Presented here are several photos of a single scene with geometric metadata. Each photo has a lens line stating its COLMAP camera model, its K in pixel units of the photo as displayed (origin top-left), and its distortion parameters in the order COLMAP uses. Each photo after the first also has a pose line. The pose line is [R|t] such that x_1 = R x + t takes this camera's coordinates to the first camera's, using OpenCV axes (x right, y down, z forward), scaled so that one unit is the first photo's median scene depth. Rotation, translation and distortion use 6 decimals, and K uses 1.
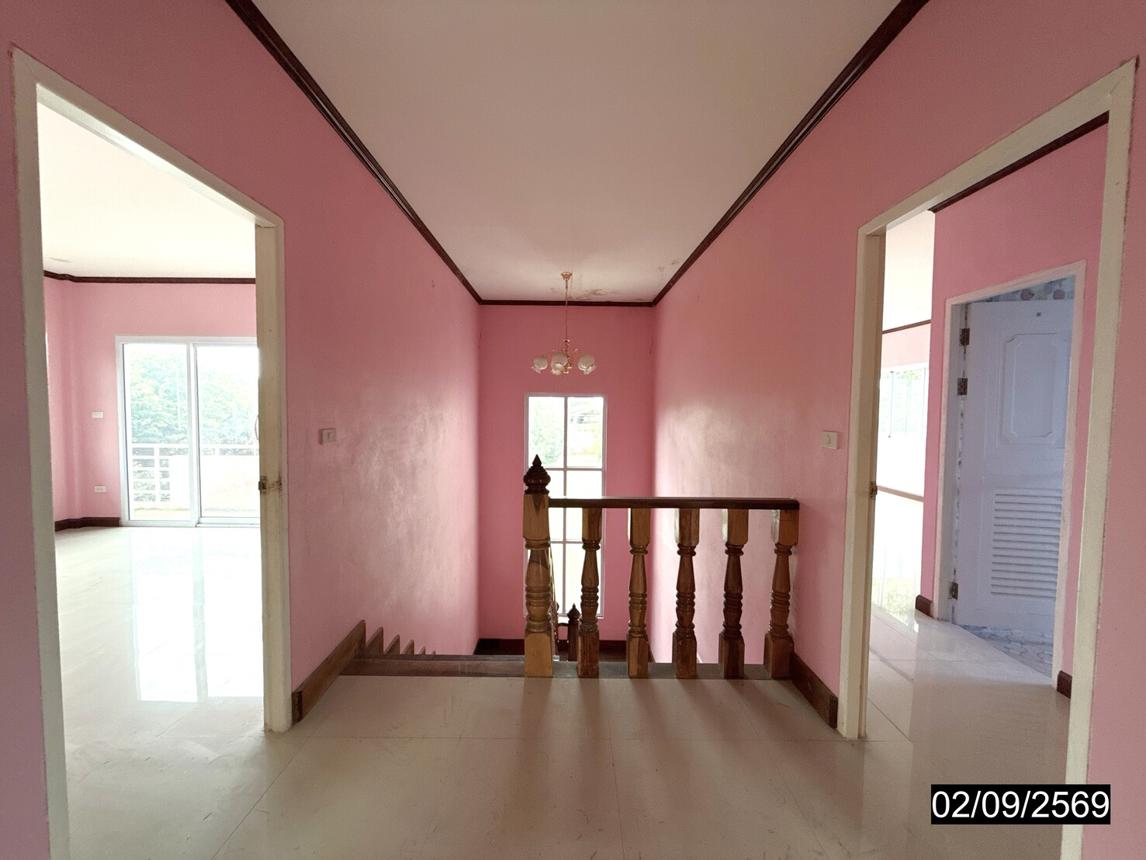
lens RADIAL K [[452.7, 0, 571.1], [0, 452.7, 427.8], [0, 0, 1]] dist [0.009774, -0.000064]
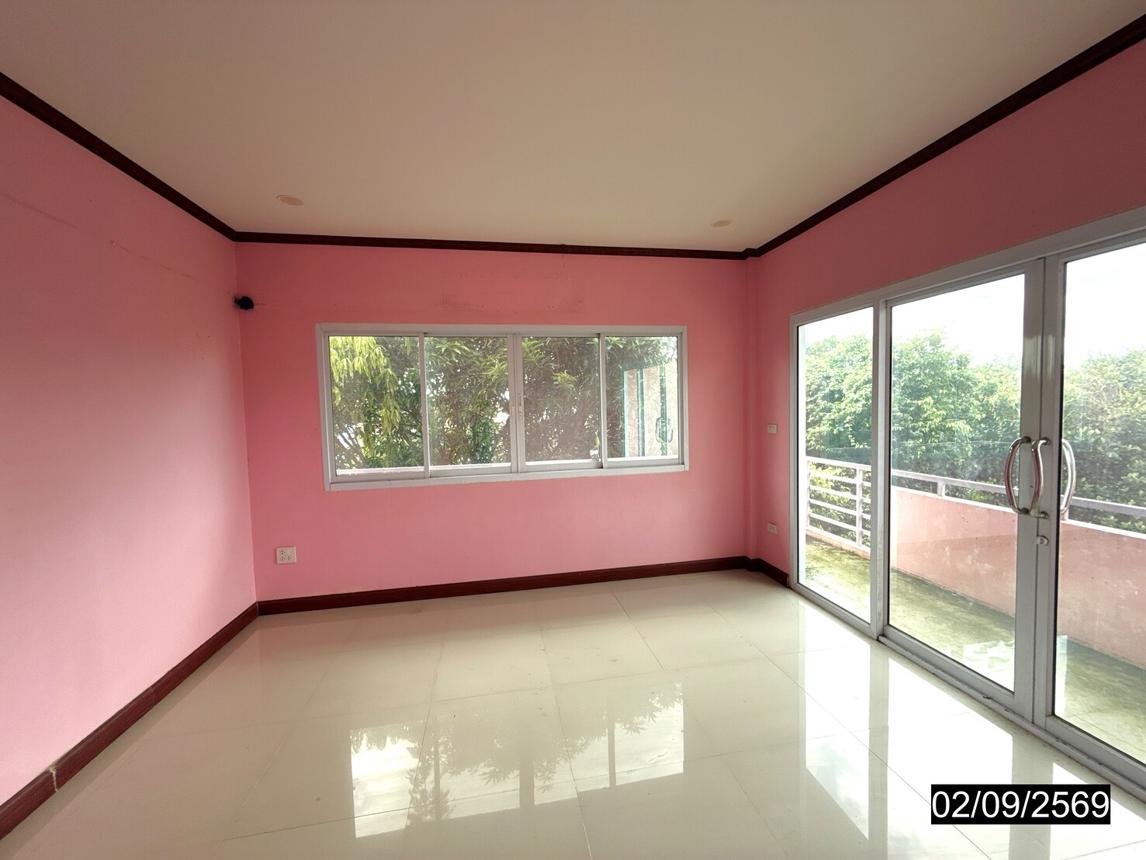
lens RADIAL K [[452.7, 0, 571.1], [0, 452.7, 427.8], [0, 0, 1]] dist [0.009774, -0.000064]
pose [[0.173438, 0.037130, -0.984145, -0.358934], [-0.019496, 0.999223, 0.034263, -0.048421], [0.984652, 0.013244, 0.174027, 0.539480]]
